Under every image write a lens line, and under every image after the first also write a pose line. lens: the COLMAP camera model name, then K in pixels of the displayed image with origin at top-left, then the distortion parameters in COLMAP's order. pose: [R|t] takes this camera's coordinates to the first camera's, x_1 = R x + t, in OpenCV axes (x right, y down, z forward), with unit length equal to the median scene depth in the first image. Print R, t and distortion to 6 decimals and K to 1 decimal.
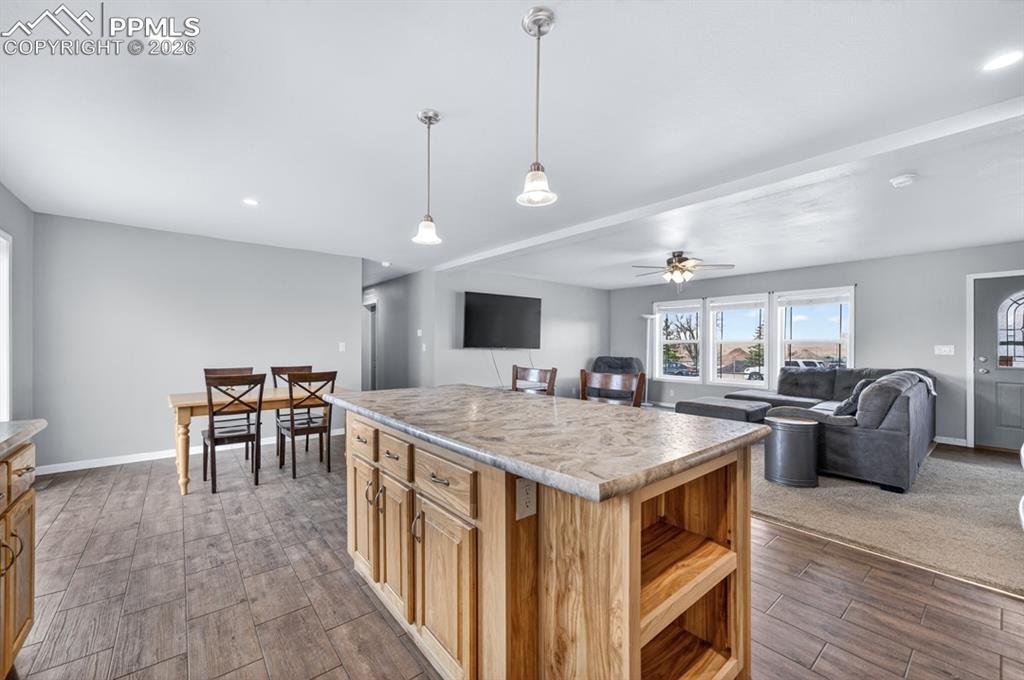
lens RADIAL K [[410.1, 0, 508.0], [0, 410.1, 346.9], [0, 0, 1]] dist [-0.013672, 0.010091]
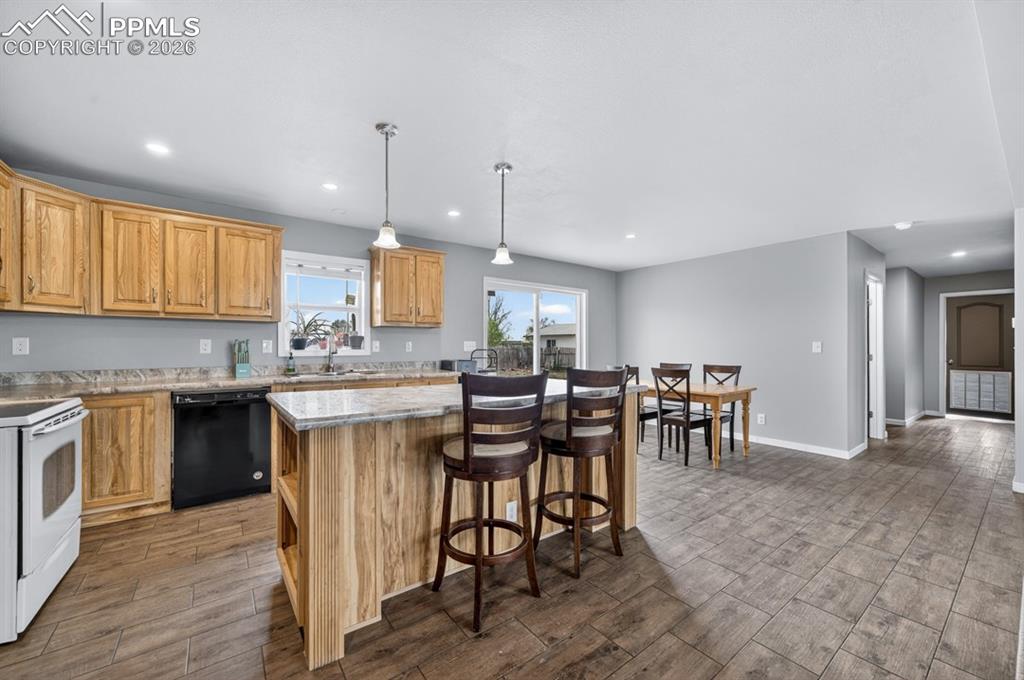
lens RADIAL K [[396.2, 0, 508.6], [0, 396.2, 344.6], [0, 0, 1]] dist [-0.000391, 0.000113]
pose [[-0.042652, -0.007712, -0.999060, 1.036400], [-0.006056, 0.999954, -0.007461, 0.011966], [0.999072, 0.005732, -0.042697, 1.021167]]
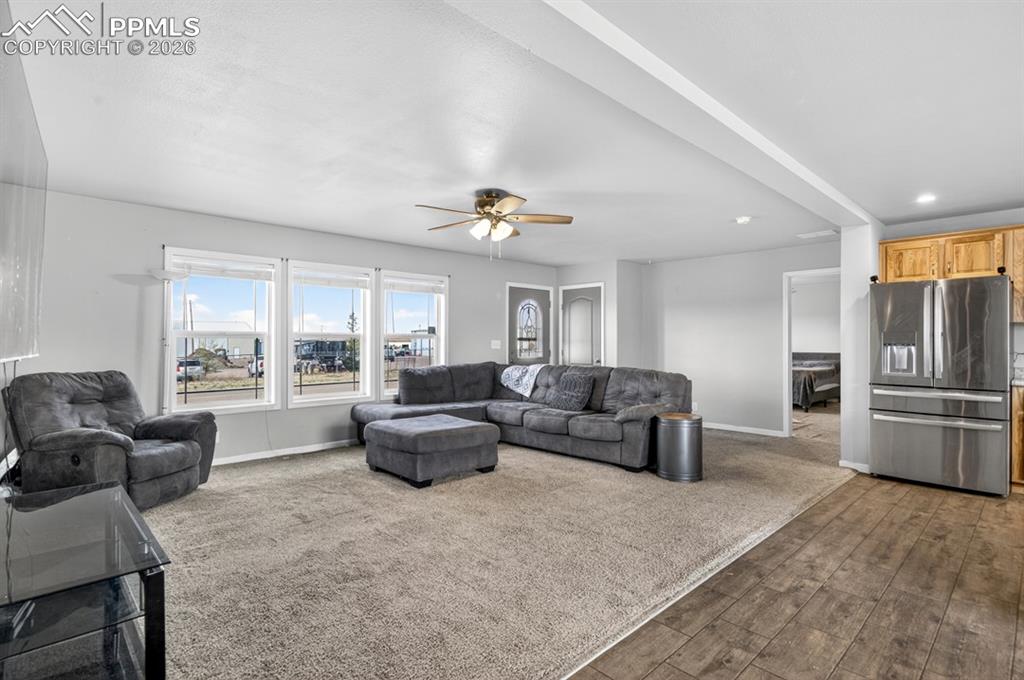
lens RADIAL K [[503.0, 0, 511.1], [0, 503.0, 342.9], [0, 0, 1]] dist [0.001235, 0.000778]
pose [[-0.078463, -0.006417, 0.996896, -0.820934], [0.001127, 0.999978, 0.006525, -0.016110], [-0.996916, 0.001636, -0.078454, 2.439092]]
